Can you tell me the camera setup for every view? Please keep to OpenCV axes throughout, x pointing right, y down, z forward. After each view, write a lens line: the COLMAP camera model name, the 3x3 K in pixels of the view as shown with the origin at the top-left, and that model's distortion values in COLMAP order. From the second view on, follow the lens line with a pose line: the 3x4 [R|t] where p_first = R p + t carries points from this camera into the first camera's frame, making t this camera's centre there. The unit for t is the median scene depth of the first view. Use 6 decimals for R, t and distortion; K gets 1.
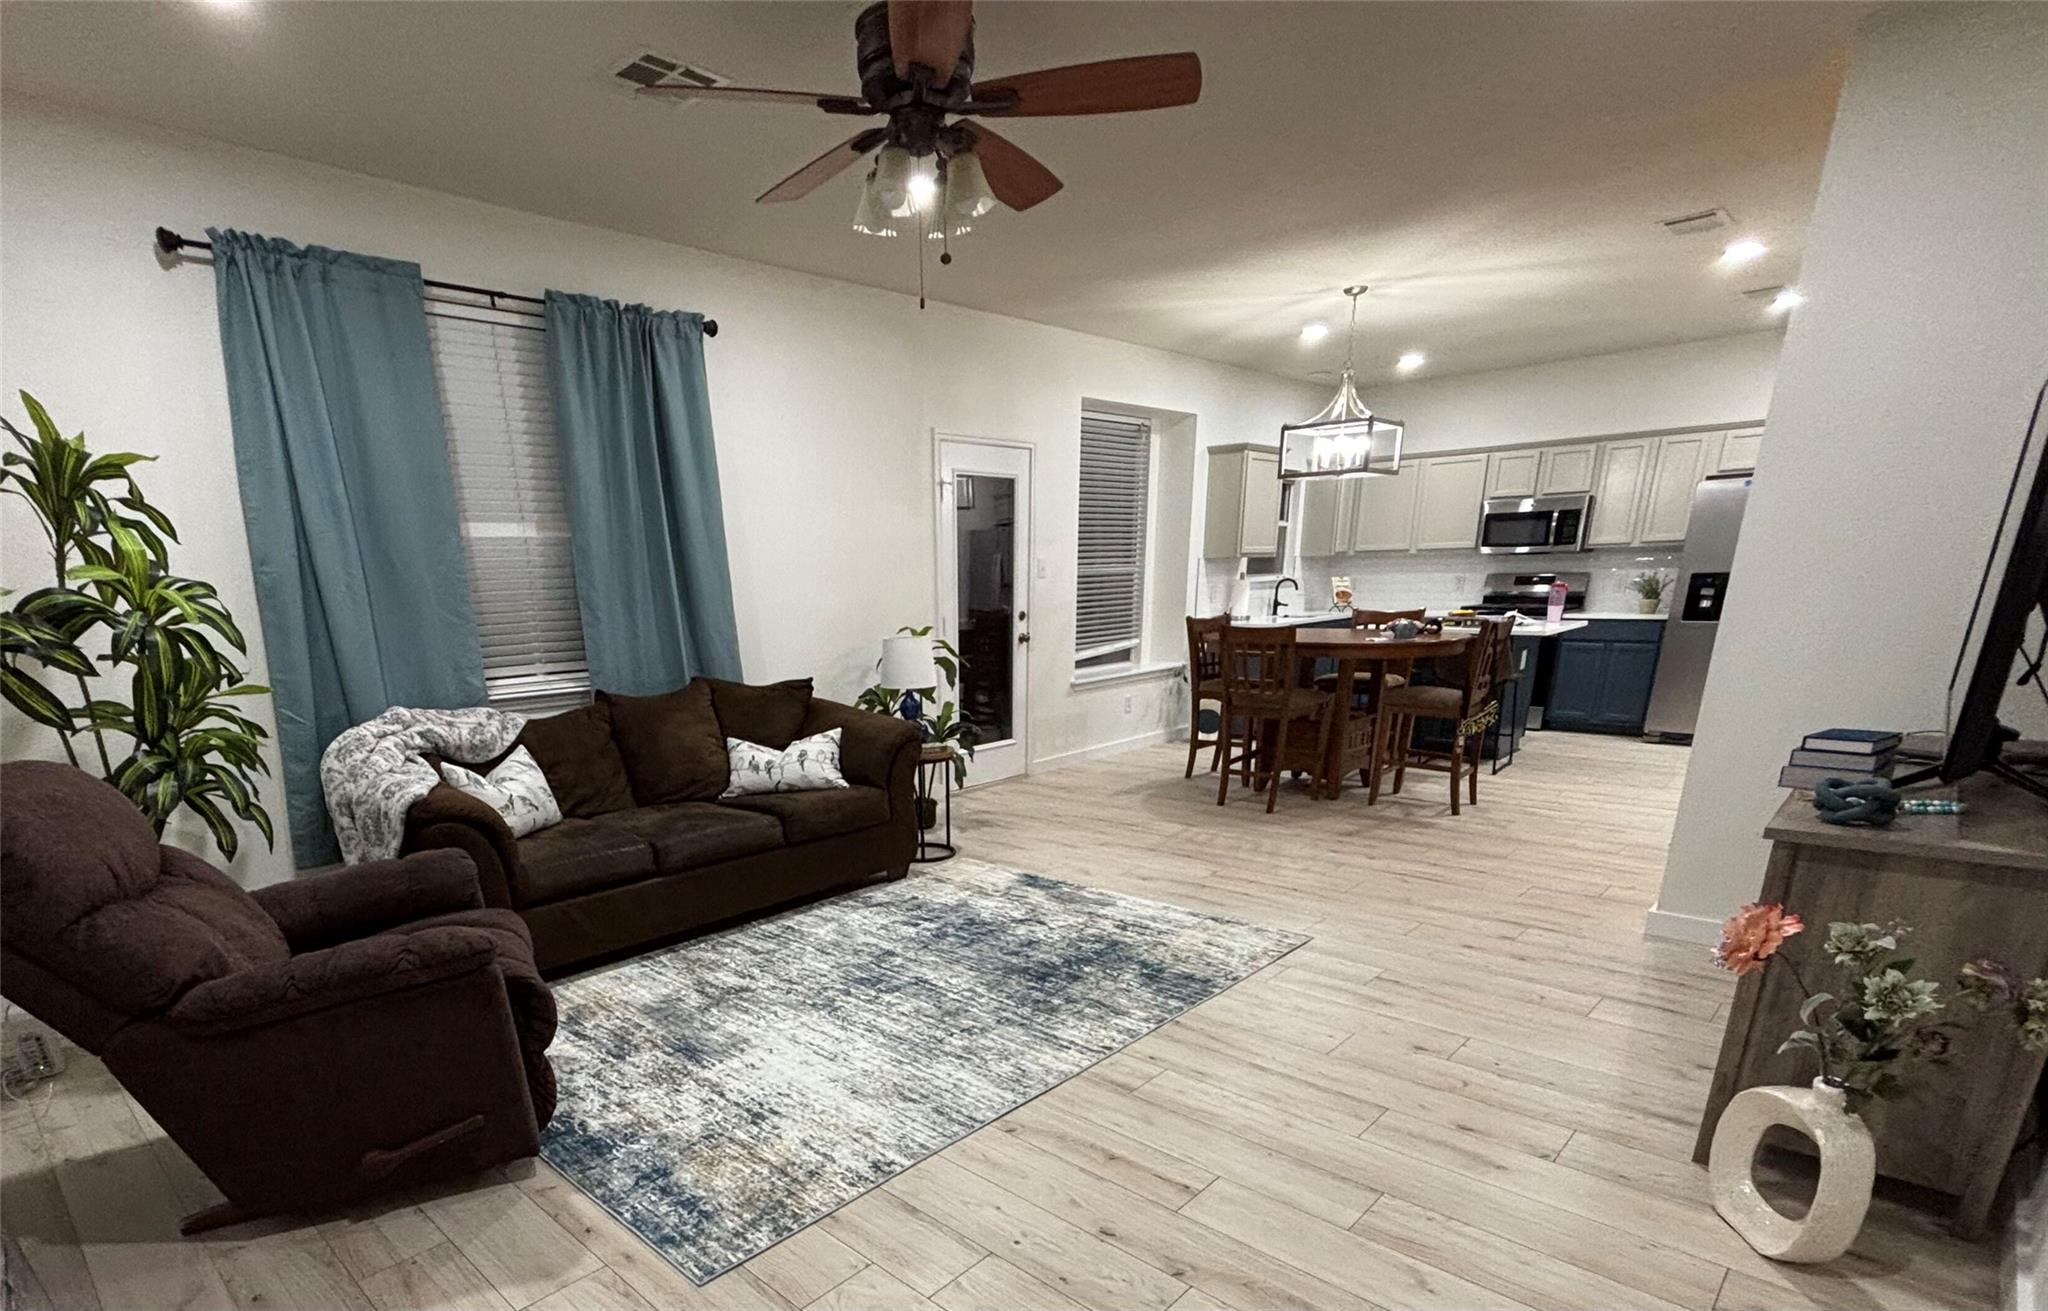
lens RADIAL K [[1003.3, 0, 945.5], [0, 1003.3, 934.9], [0, 0, 1]] dist [0.013922, -0.006259]
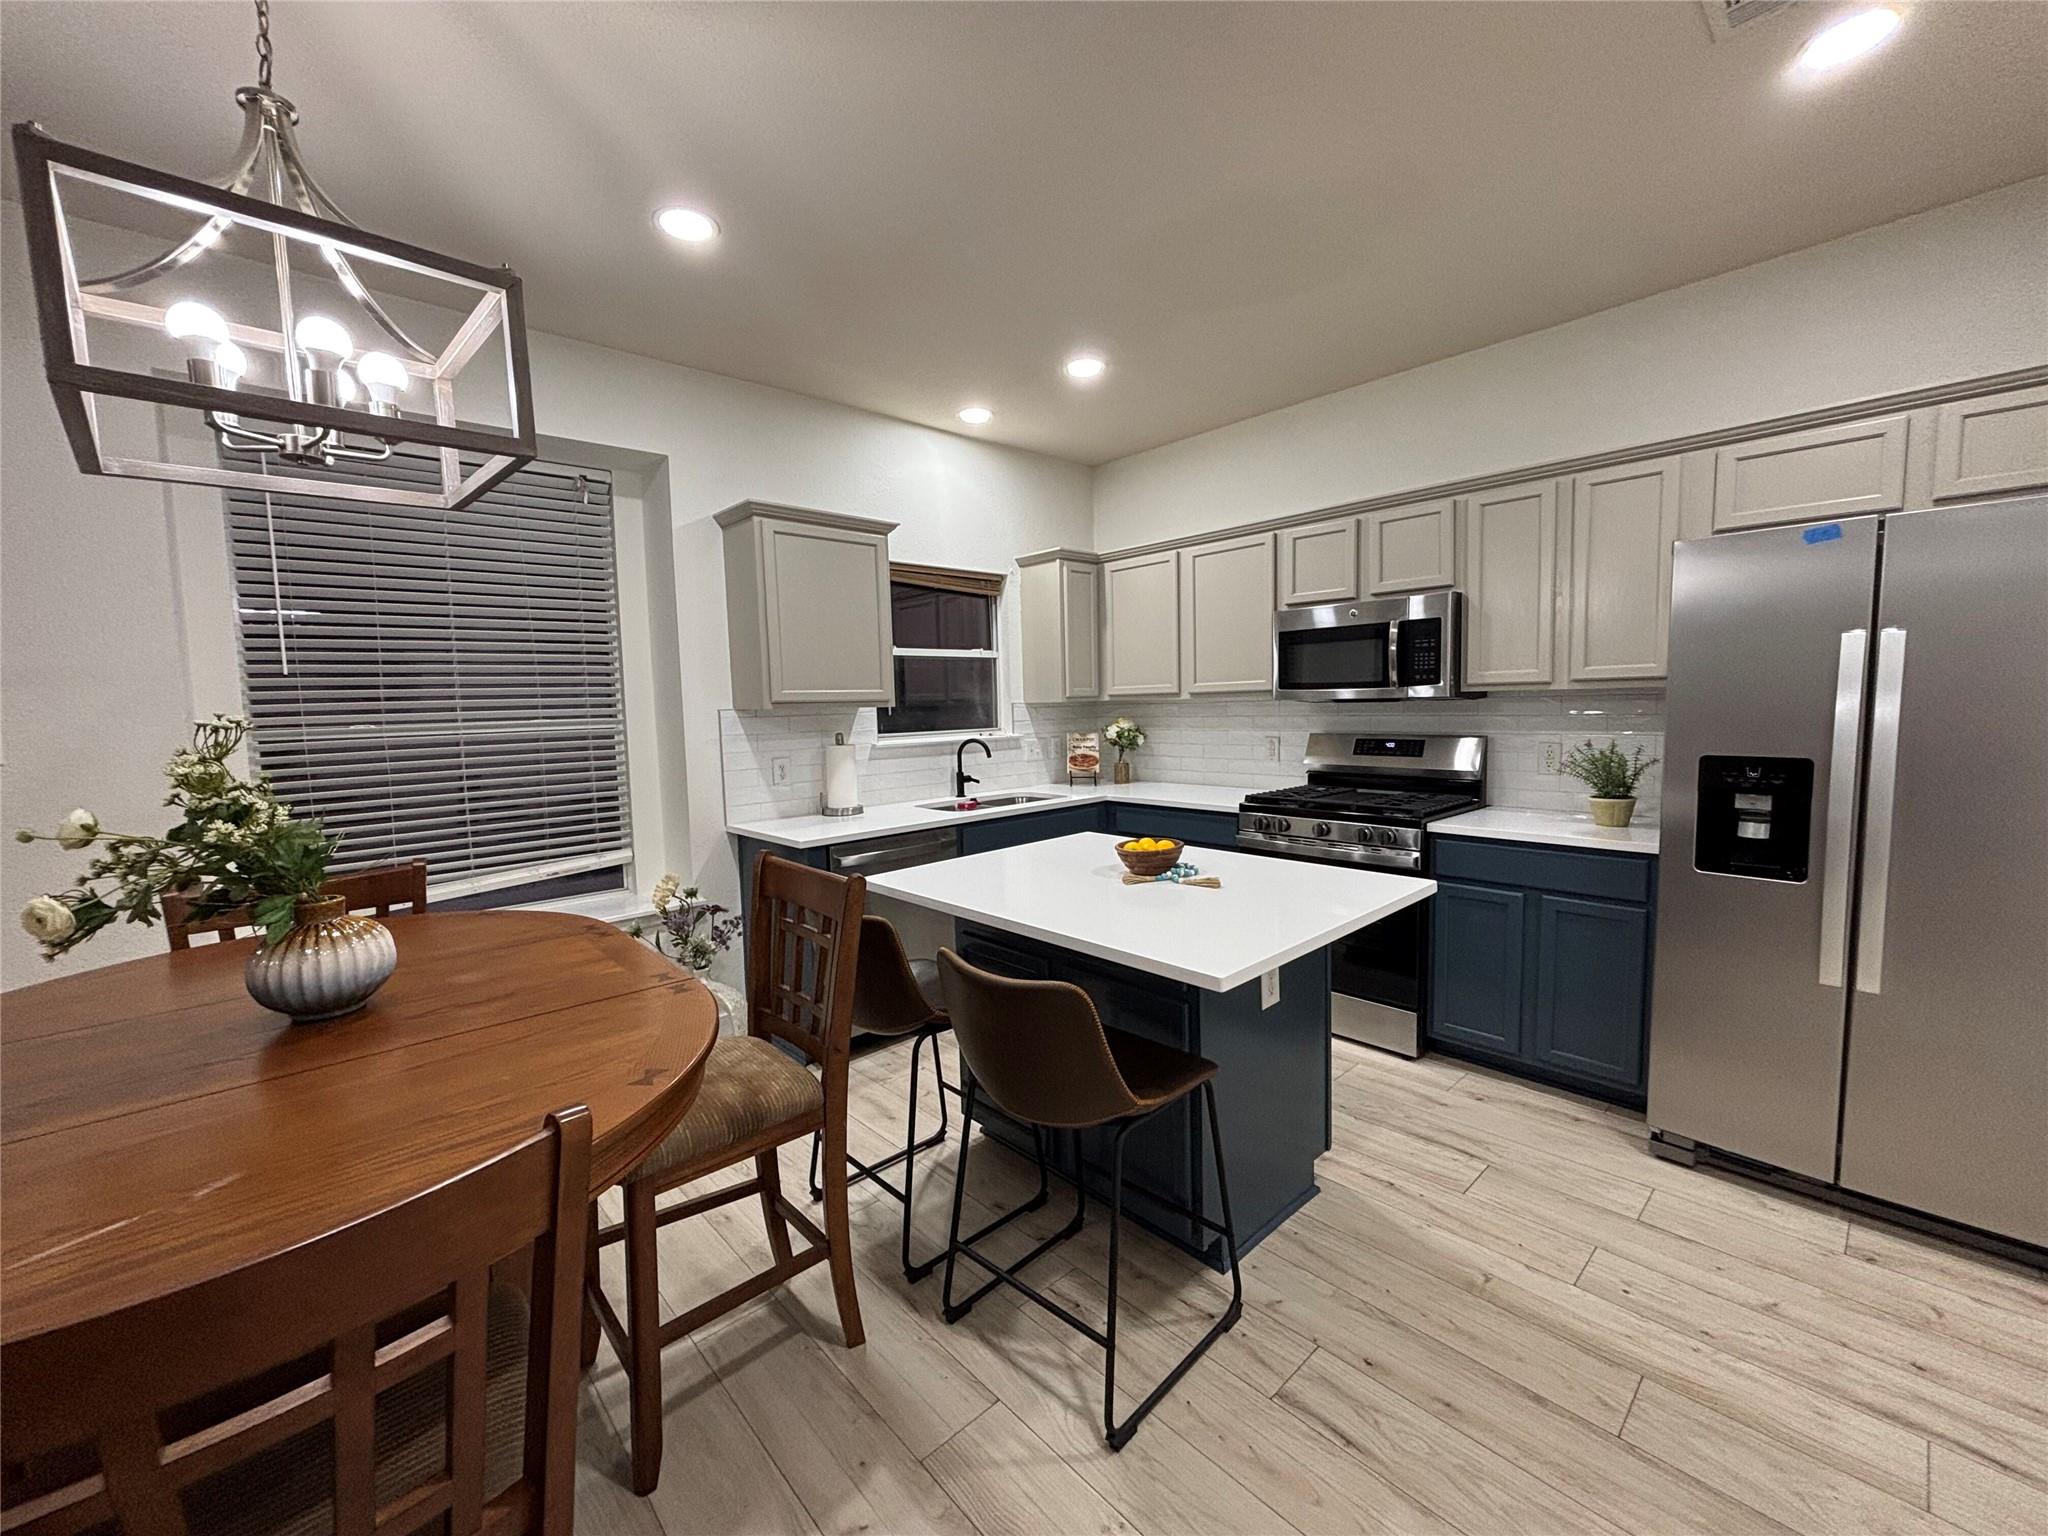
lens RADIAL K [[815.7, 0, 1021.6], [0, 815.7, 771.8], [0, 0, 1]] dist [0.000888, -0.000519]
pose [[0.997908, 0.005389, -0.064423, 0.800146], [-0.021653, 0.966823, -0.254527, -0.429657], [0.060914, 0.255389, 0.964917, 1.097635]]
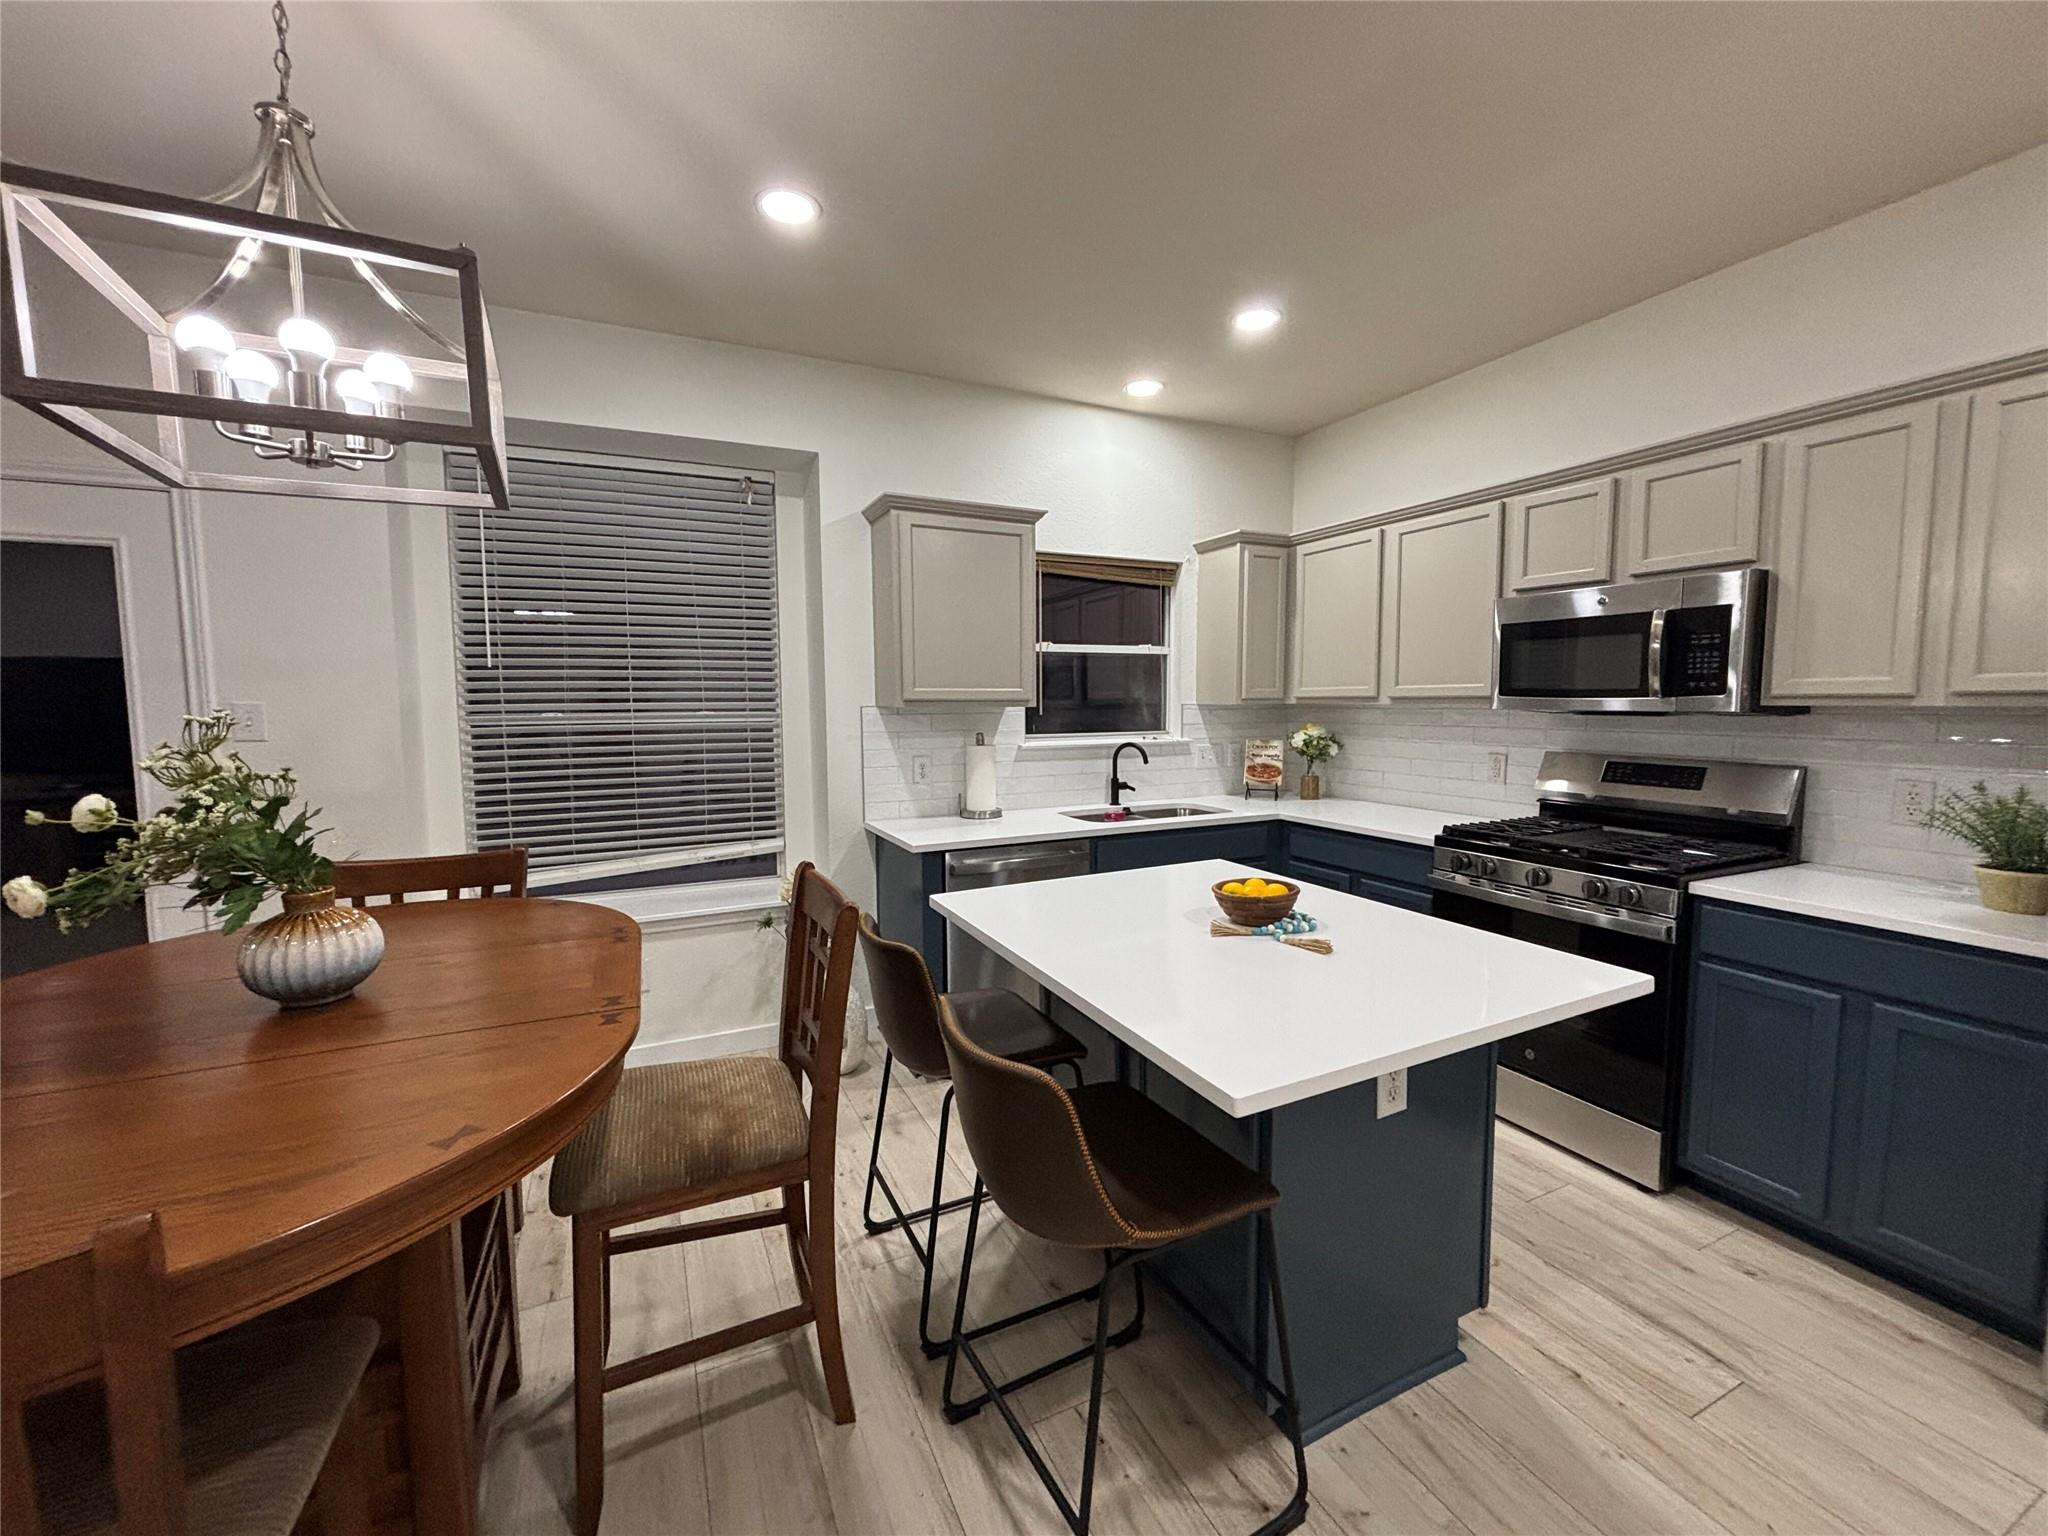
lens RADIAL K [[815.7, 0, 1023.5], [0, 815.7, 771.1], [0, 0, 1]] dist [0.000888, -0.000519]
pose [[0.936138, 0.051314, -0.347868, 0.880420], [-0.136669, 0.964611, -0.225495, -0.465167], [0.323986, 0.258638, 0.910022, 1.176158]]
